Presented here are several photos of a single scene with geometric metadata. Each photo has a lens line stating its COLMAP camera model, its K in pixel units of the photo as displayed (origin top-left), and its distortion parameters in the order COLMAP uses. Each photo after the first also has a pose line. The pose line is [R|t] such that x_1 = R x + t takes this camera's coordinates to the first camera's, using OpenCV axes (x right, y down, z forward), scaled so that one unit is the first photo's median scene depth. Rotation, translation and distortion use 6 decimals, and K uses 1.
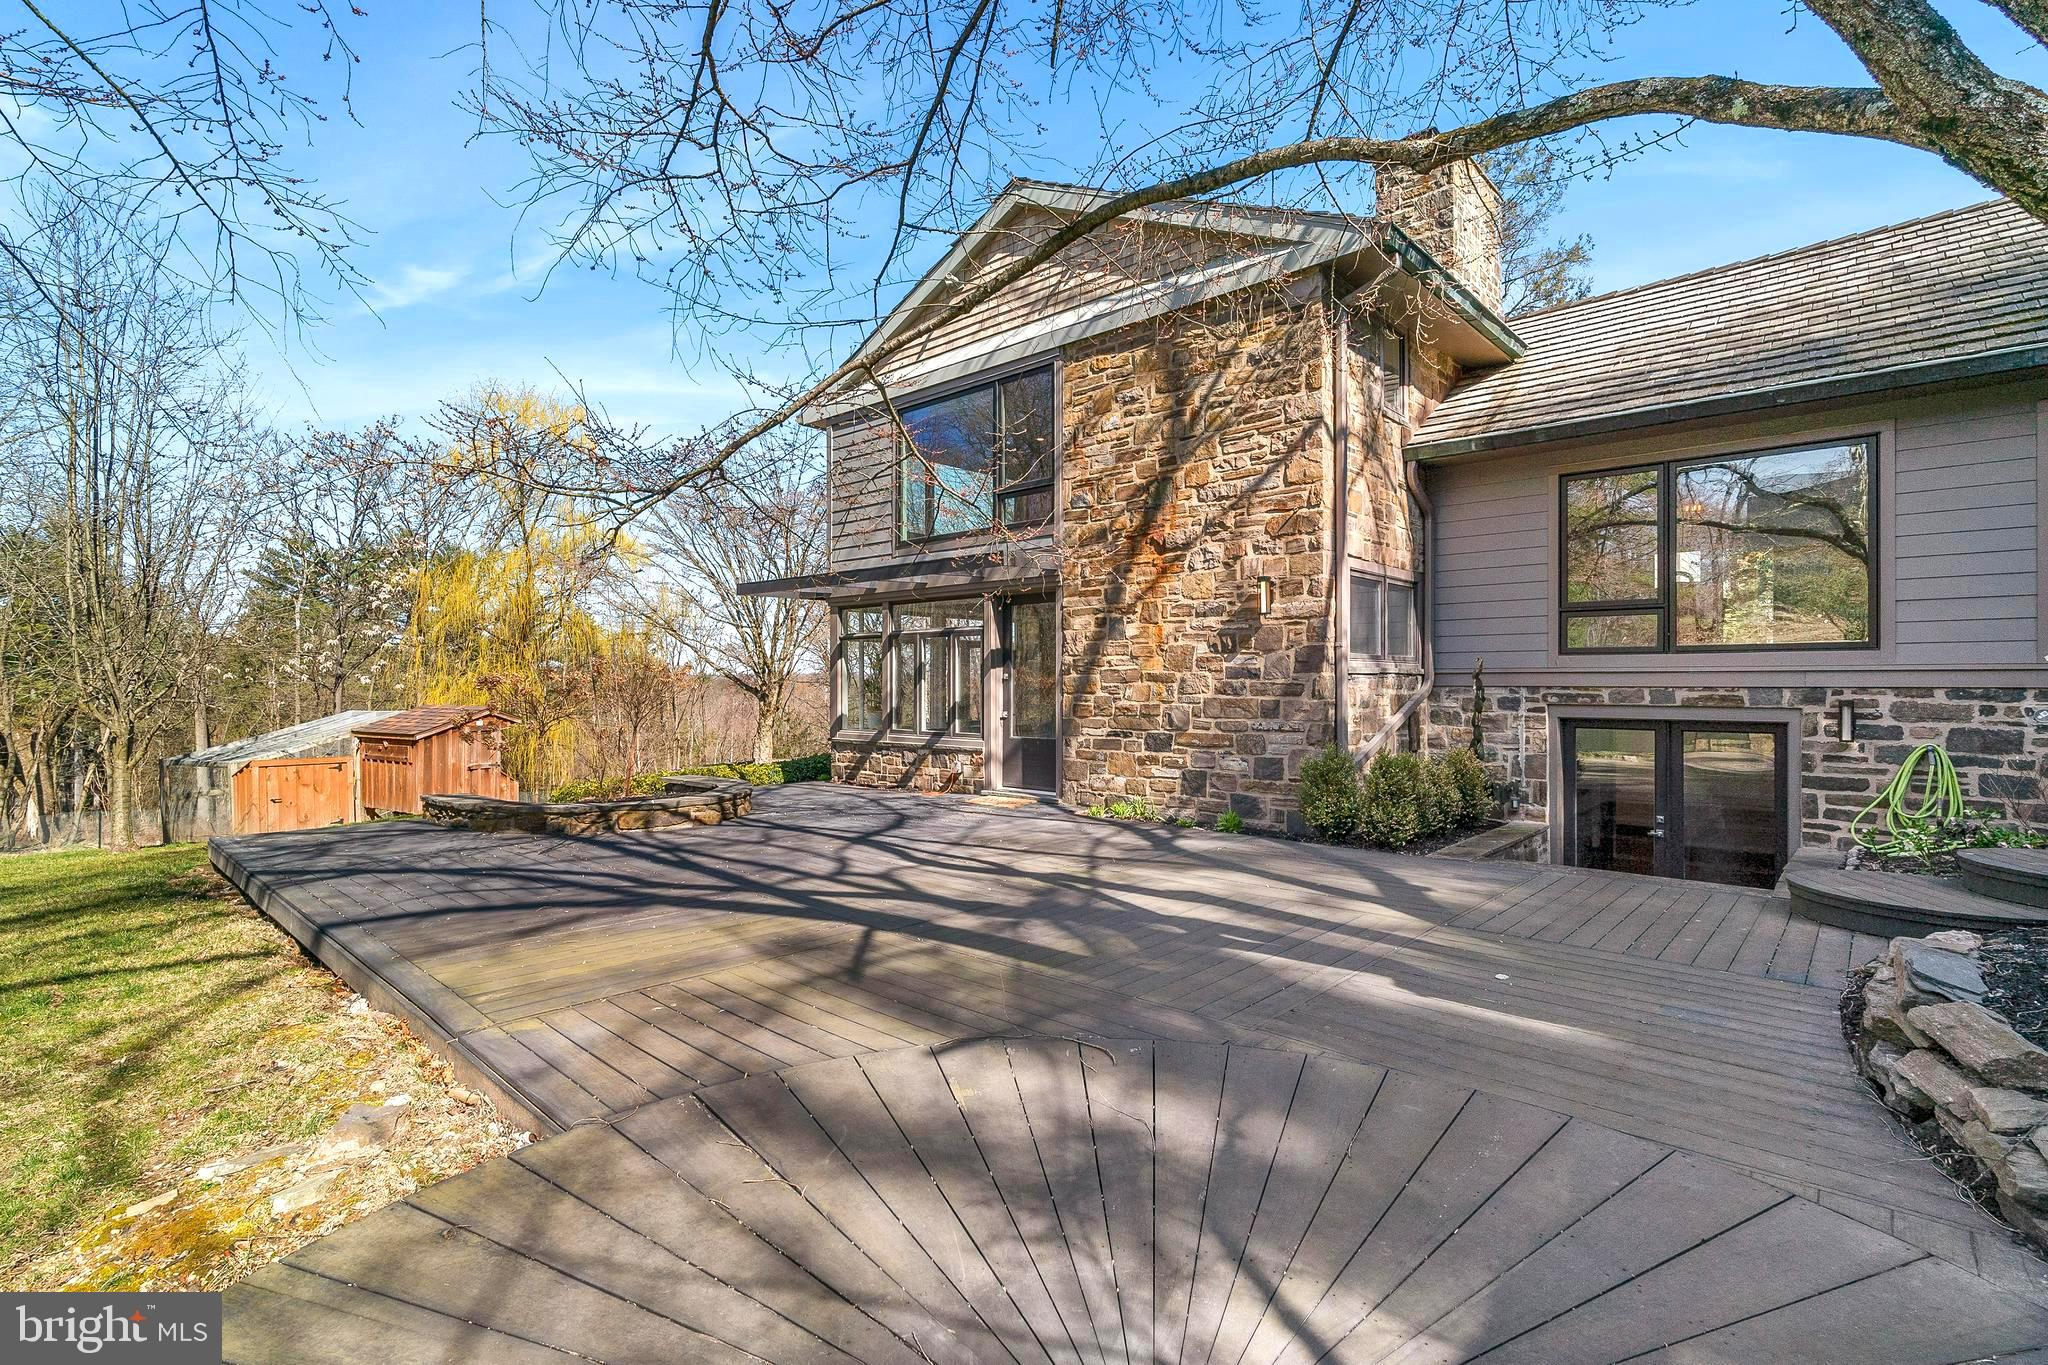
lens RADIAL K [[934.4, 0, 1021.2], [0, 934.4, 677.6], [0, 0, 1]] dist [-0.001359, 0.000692]
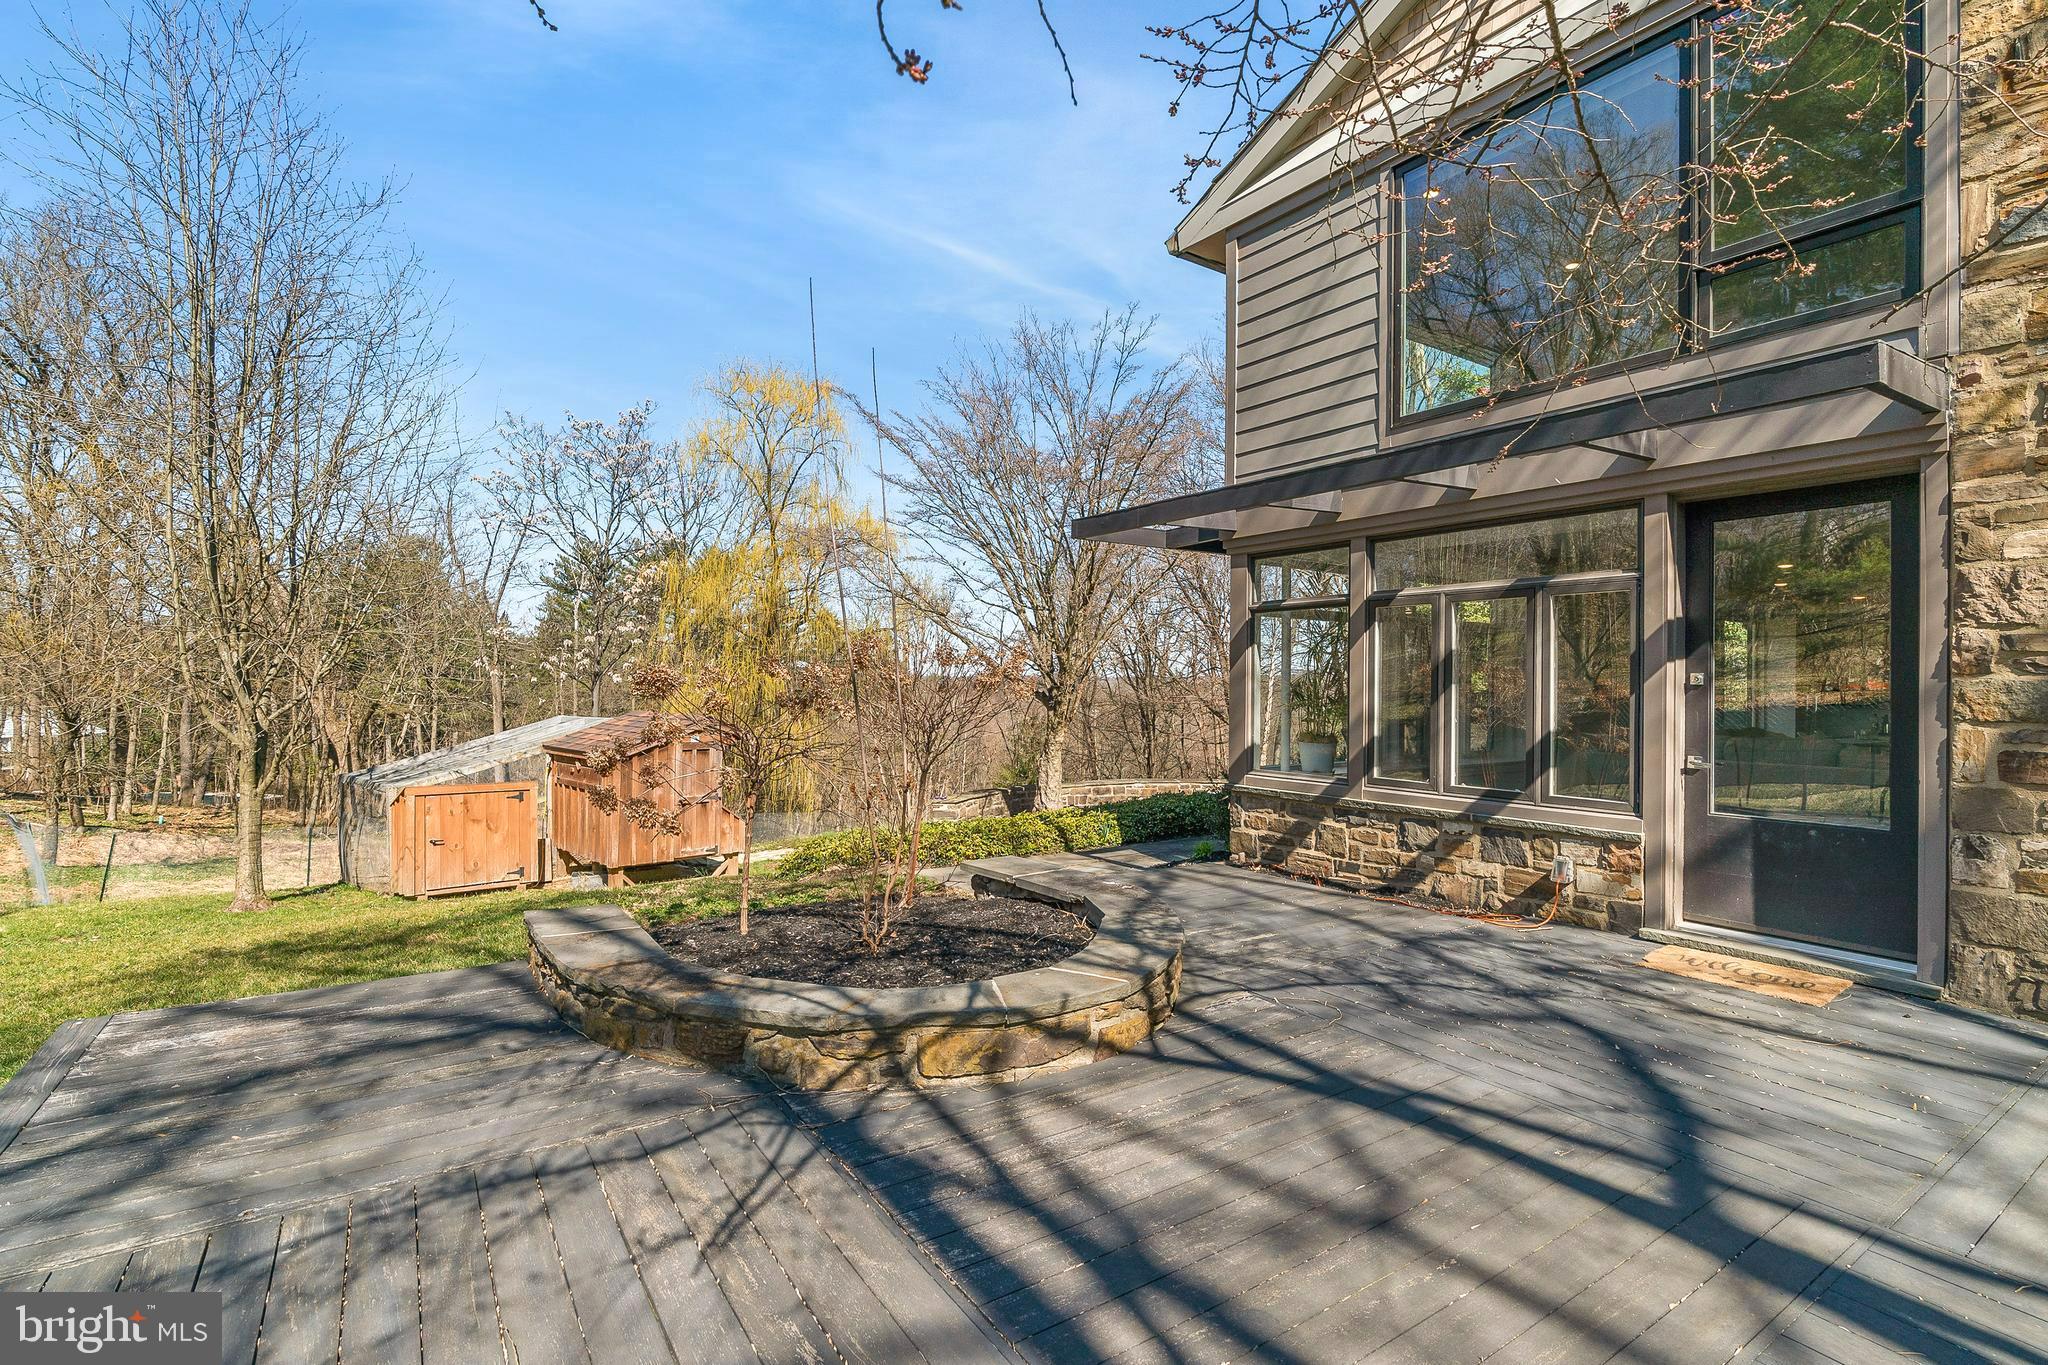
lens RADIAL K [[946.0, 0, 1025.2], [0, 946.0, 675.8], [0, 0, 1]] dist [-0.002746, -0.000068]
pose [[0.973081, 0.007272, -0.230349, -0.262829], [-0.008529, 0.999954, -0.004461, 0.002506], [0.230306, 0.006305, 0.973098, 0.553165]]
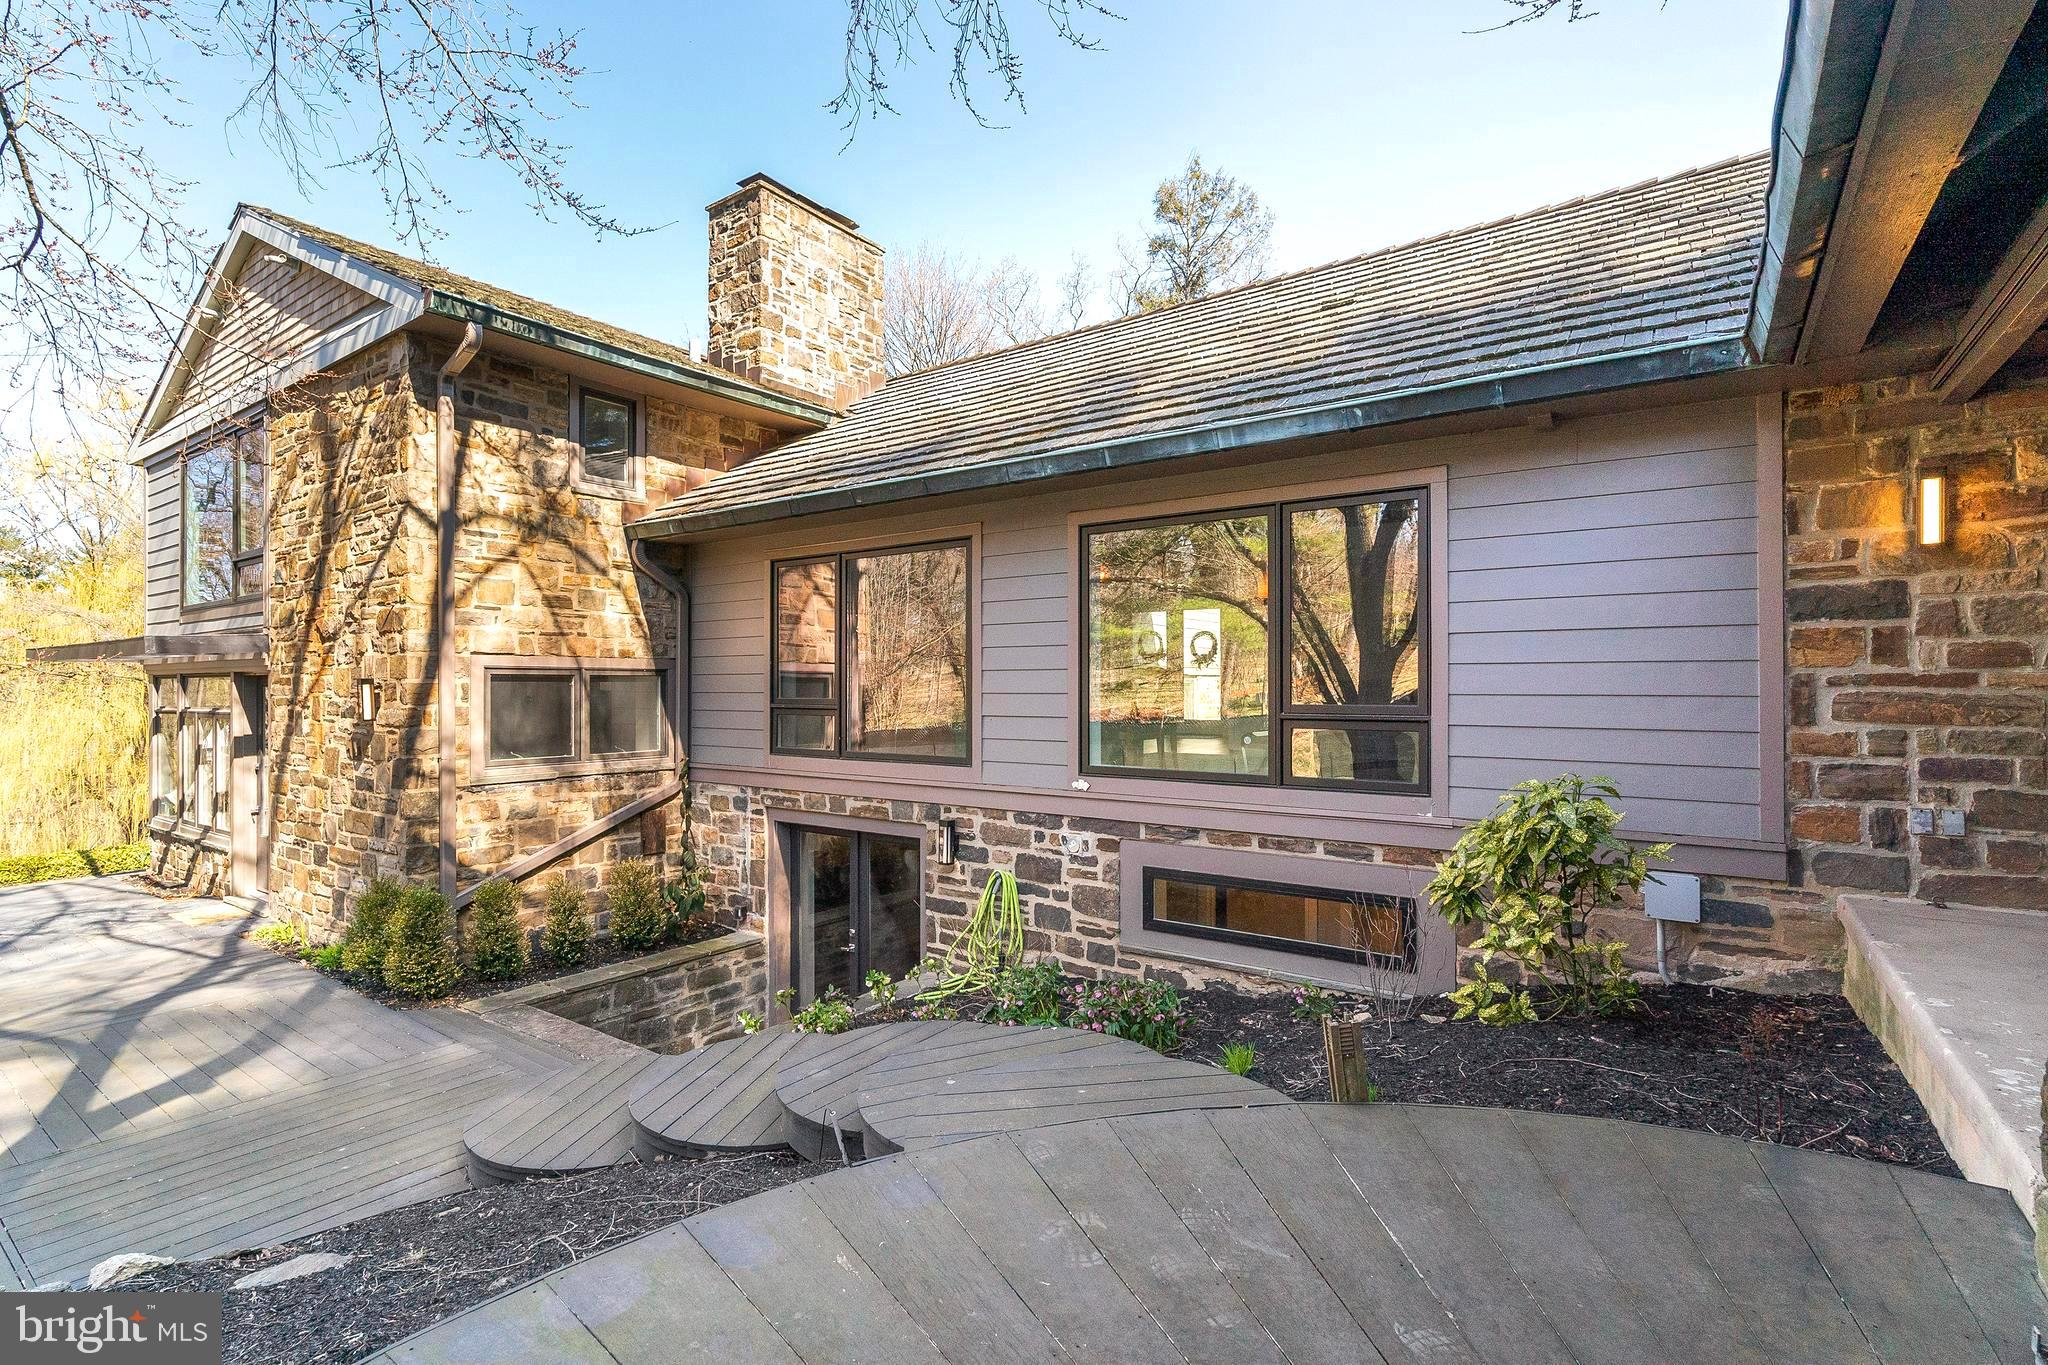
lens RADIAL K [[946.5, 0, 1024.0], [0, 946.5, 682.5], [0, 0, 1]] dist [-0.004994, -0.000536]
pose [[0.993573, -0.001013, 0.113192, 0.694176], [0.000815, 0.999998, 0.001801, -0.093924], [-0.113194, -0.001697, 0.993572, 0.035275]]
